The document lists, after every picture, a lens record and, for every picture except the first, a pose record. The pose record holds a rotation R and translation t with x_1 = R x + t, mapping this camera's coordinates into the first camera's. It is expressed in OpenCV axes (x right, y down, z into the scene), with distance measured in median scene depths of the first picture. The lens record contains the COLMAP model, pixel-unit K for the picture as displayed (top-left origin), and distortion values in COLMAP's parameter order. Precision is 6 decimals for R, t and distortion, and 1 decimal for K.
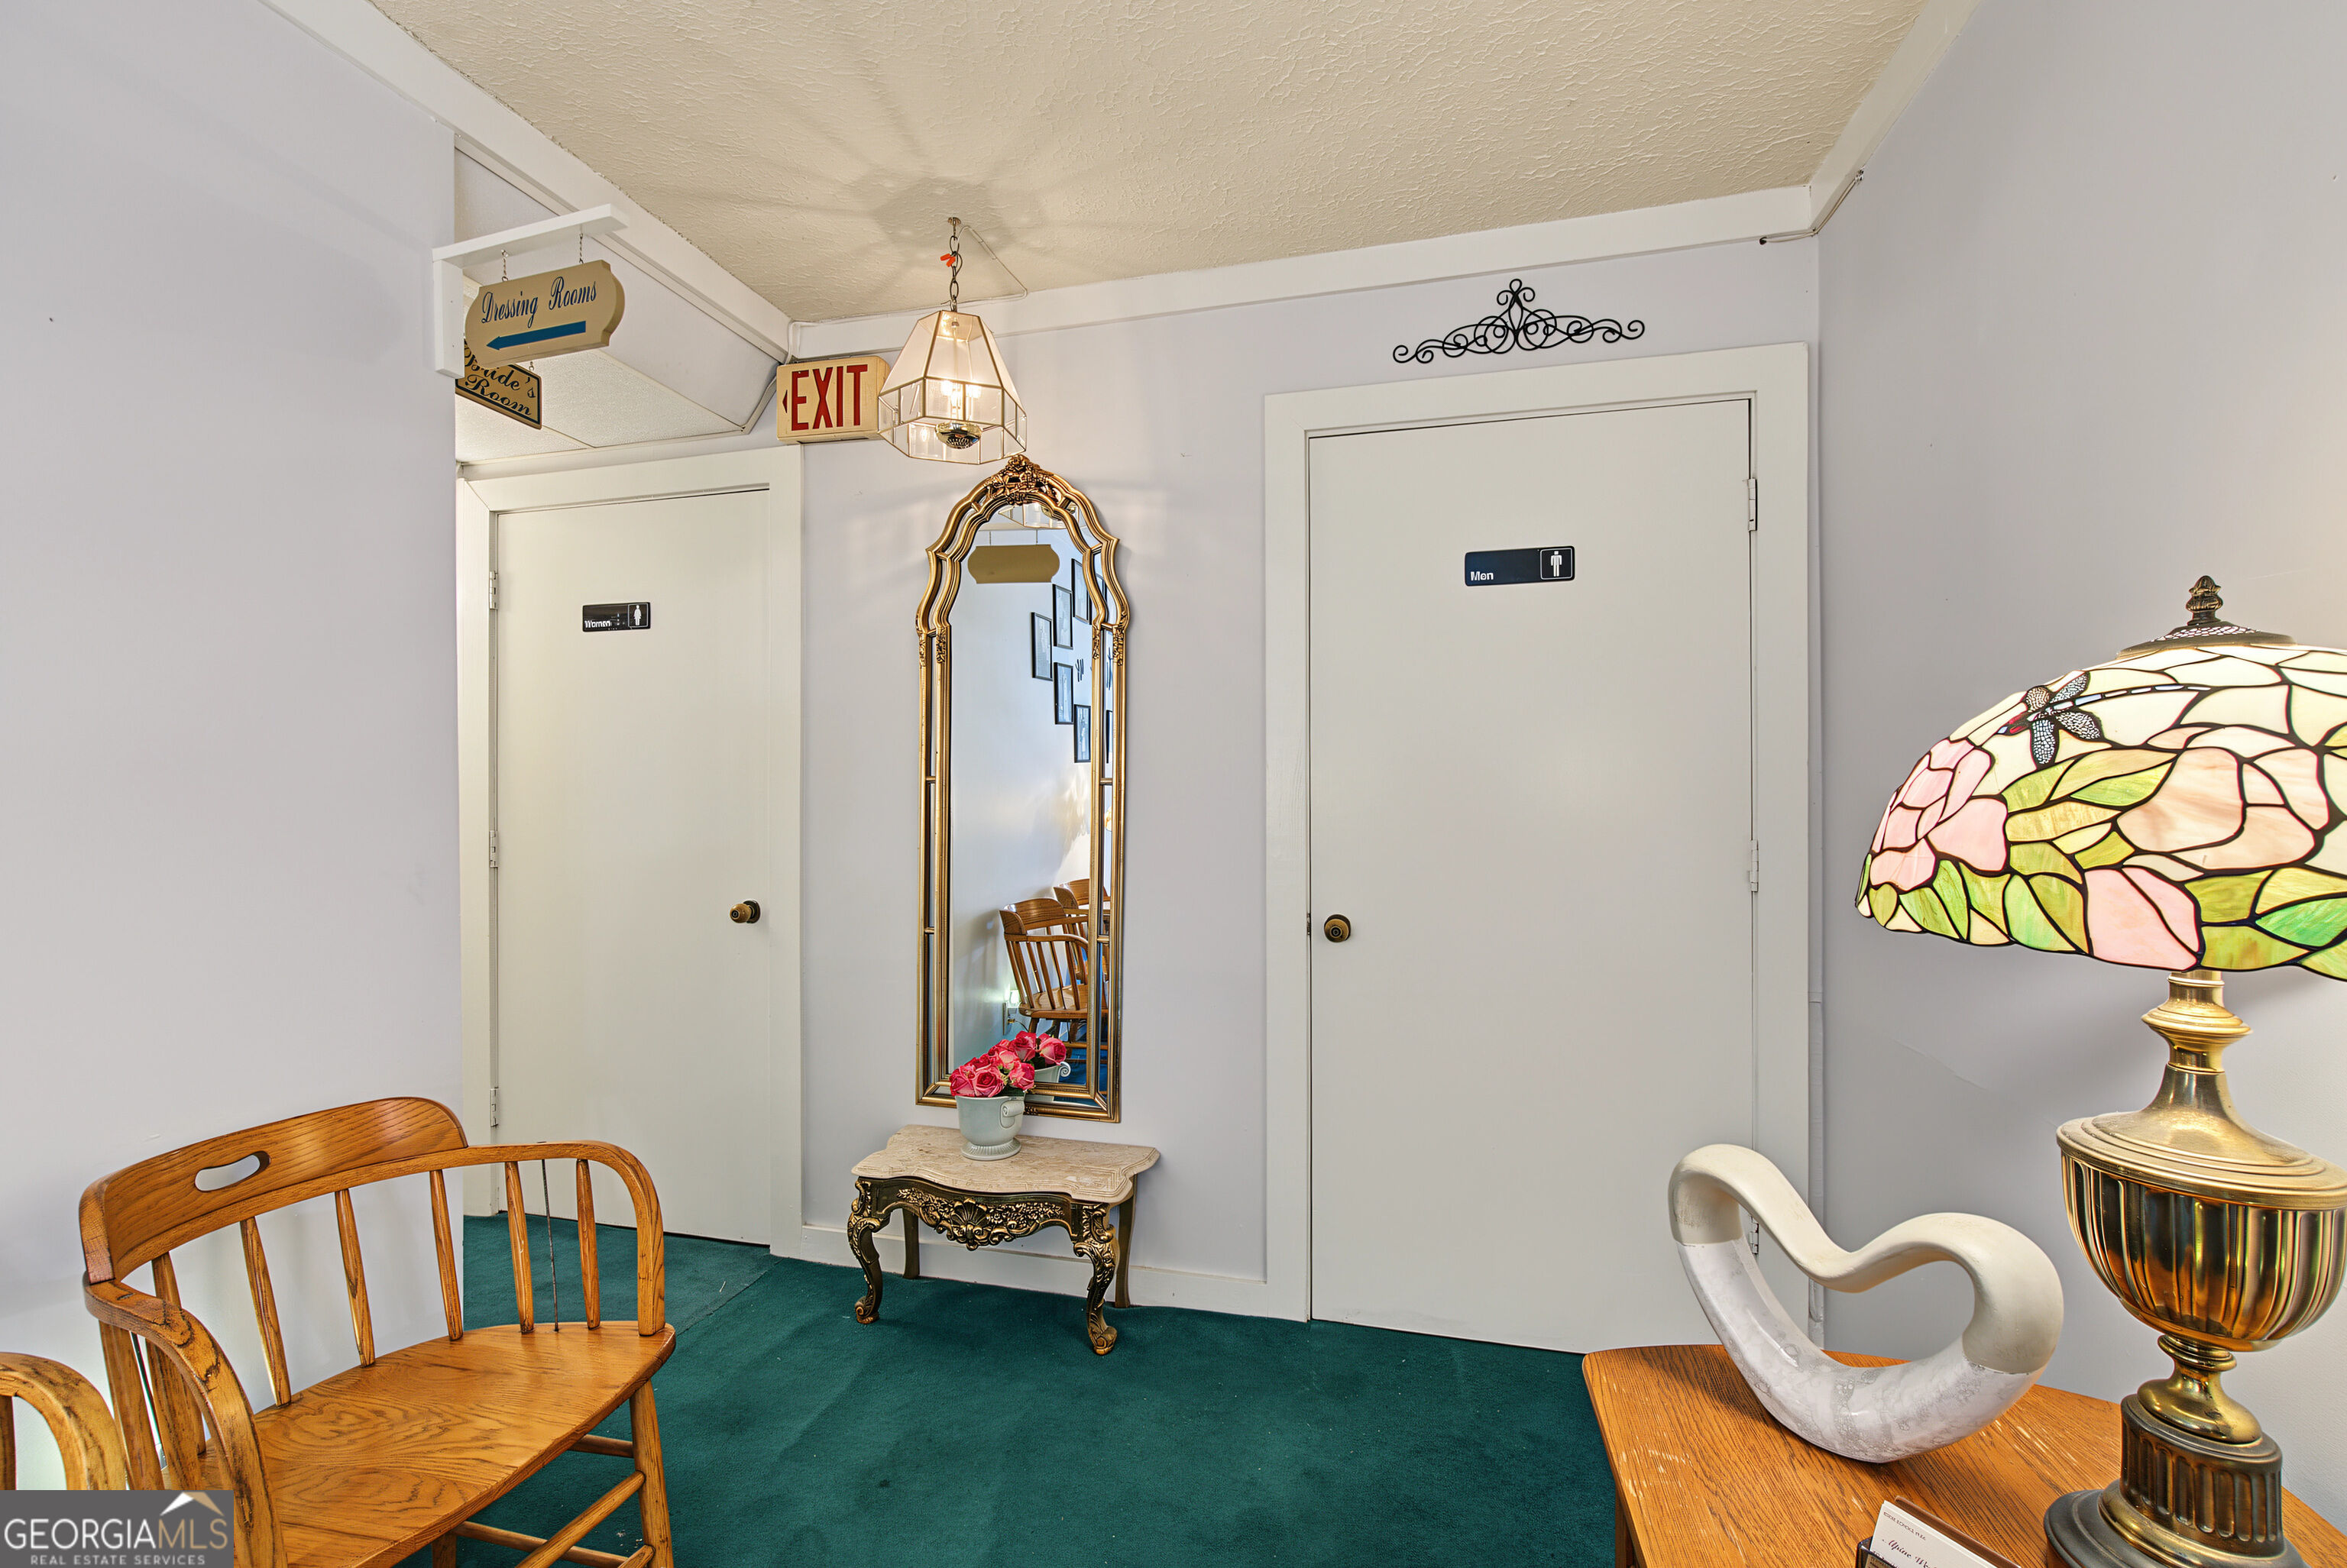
lens RADIAL K [[1034.4, 0, 1173.5], [0, 1034.4, 784.0], [0, 0, 1]] dist [-0.000740, 0.000143]
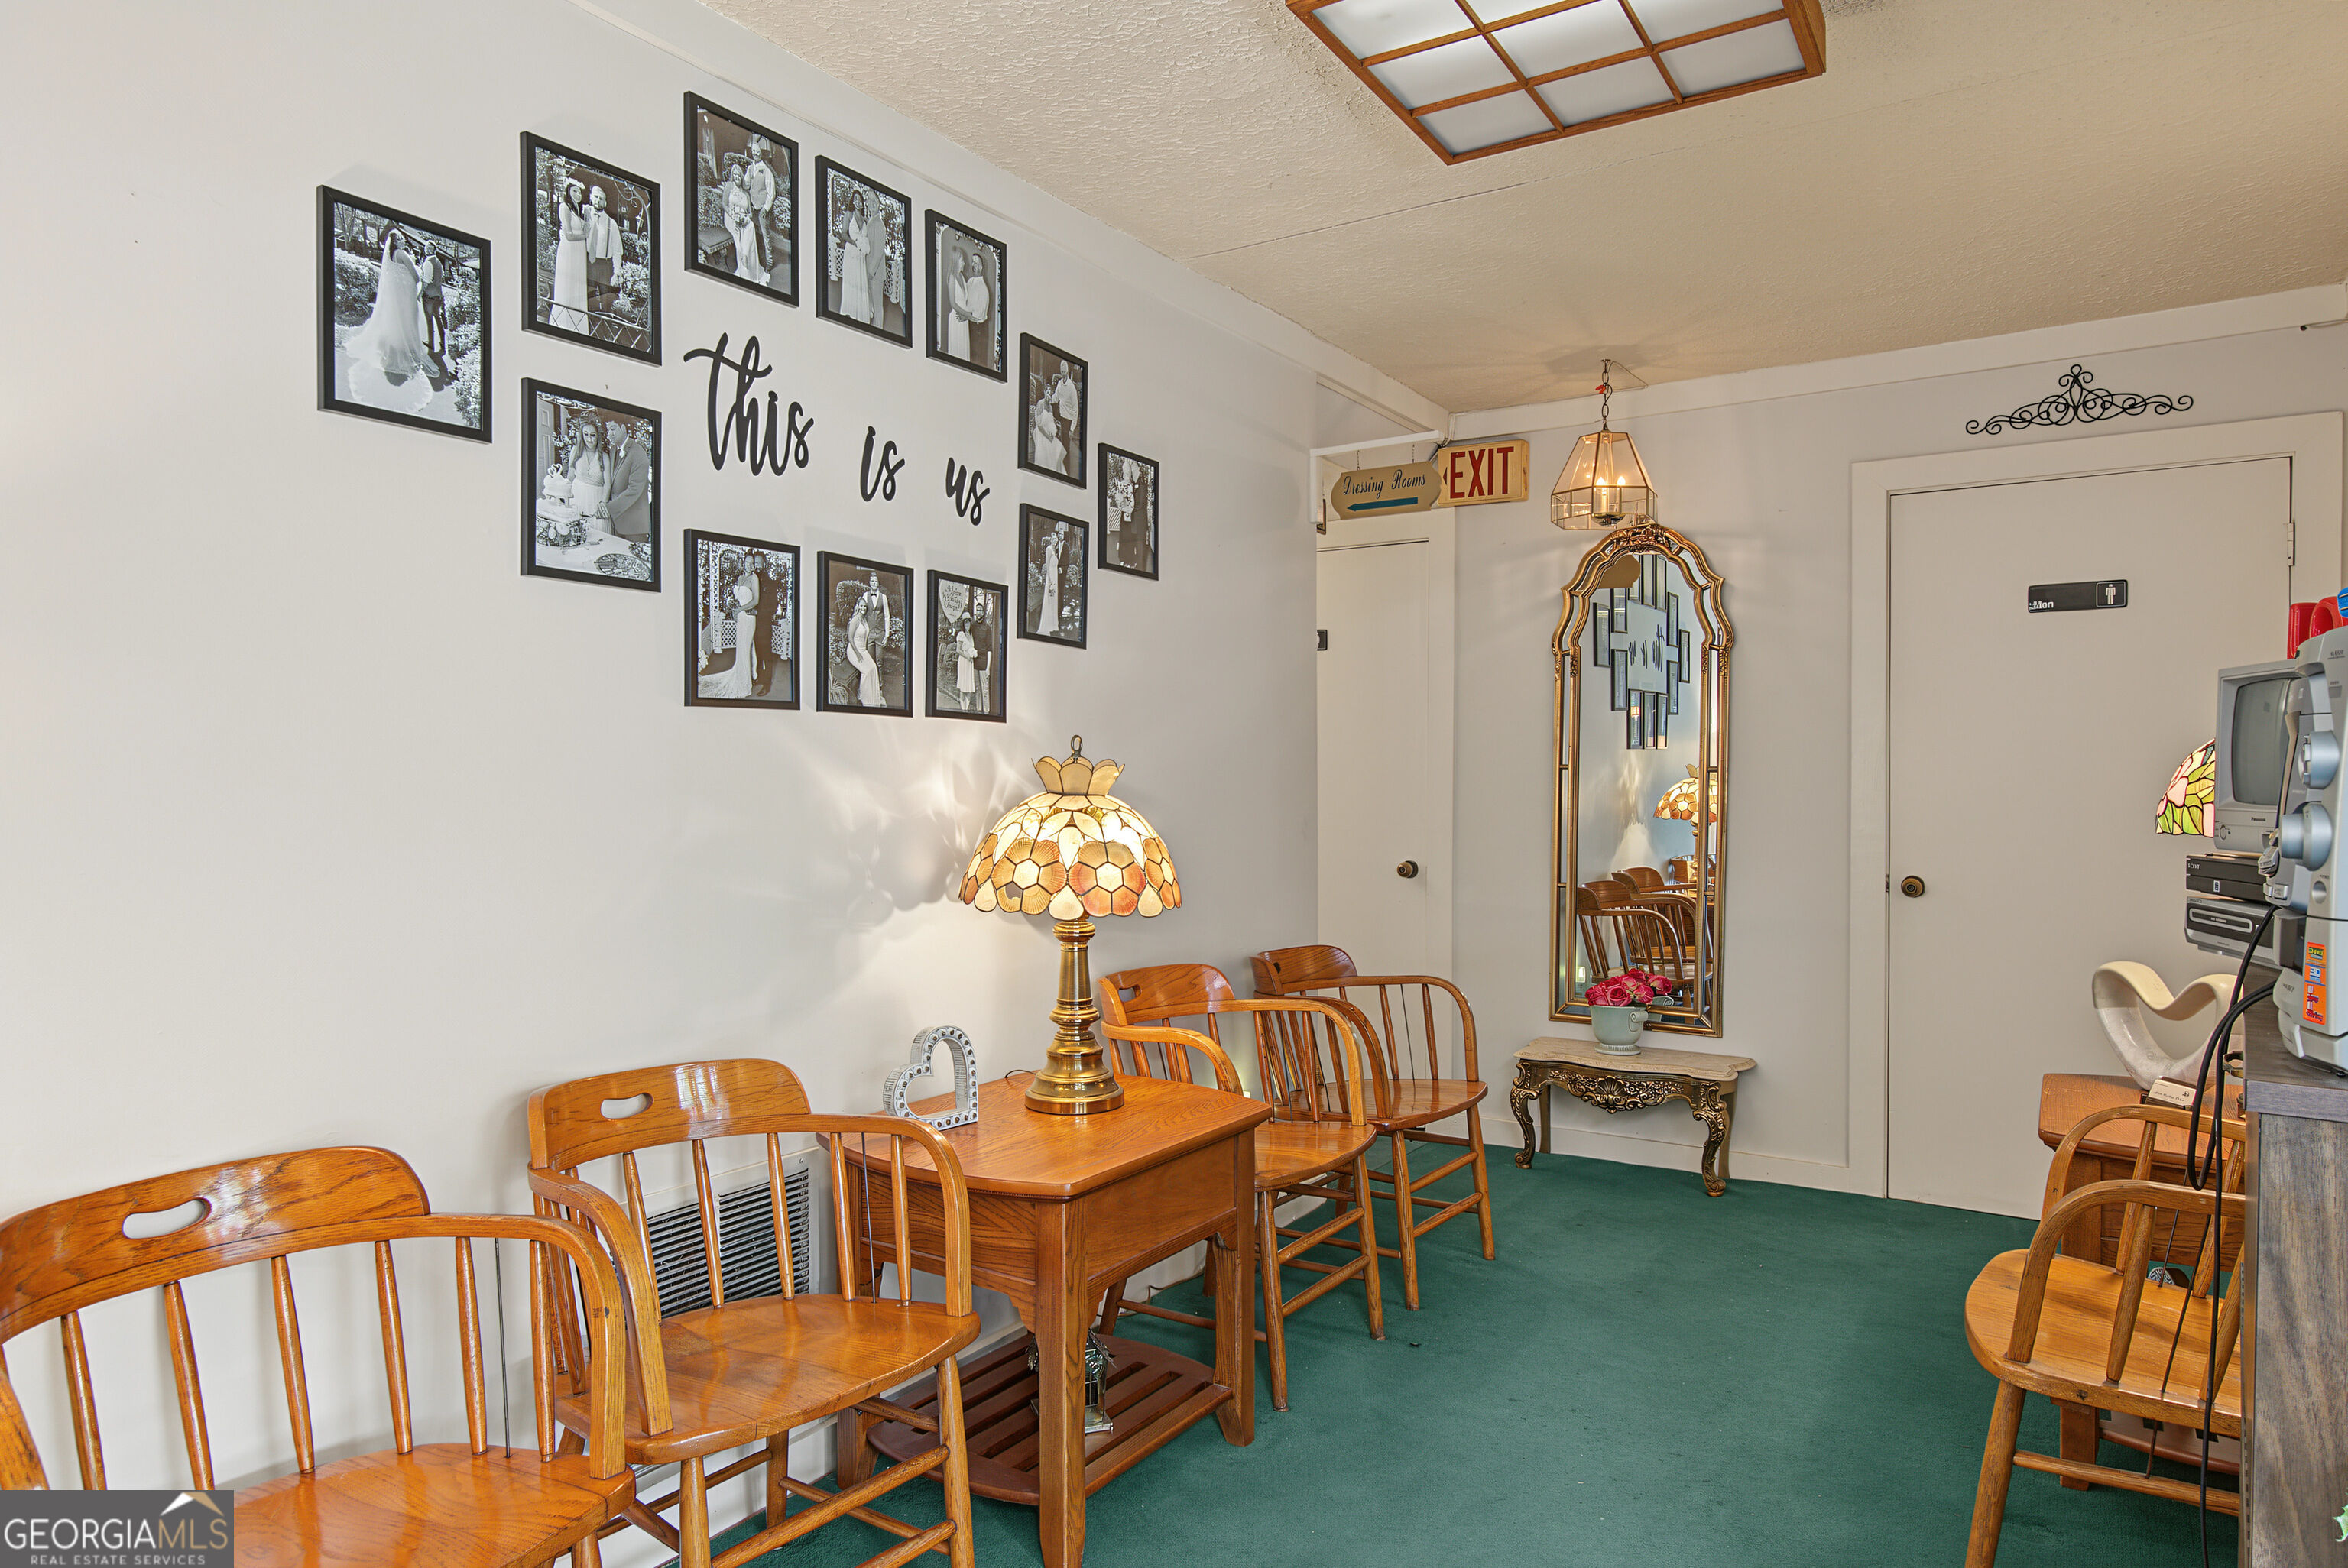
lens RADIAL K [[1447.3, 0, 1174.0], [0, 1447.3, 784.0], [0, 0, 1]] dist [-0.000309, 0.002116]
pose [[0.945285, 0.005707, -0.326196, -0.120015], [-0.002875, 0.999954, 0.009164, 0.001470], [0.326233, -0.007725, 0.945258, -0.978338]]
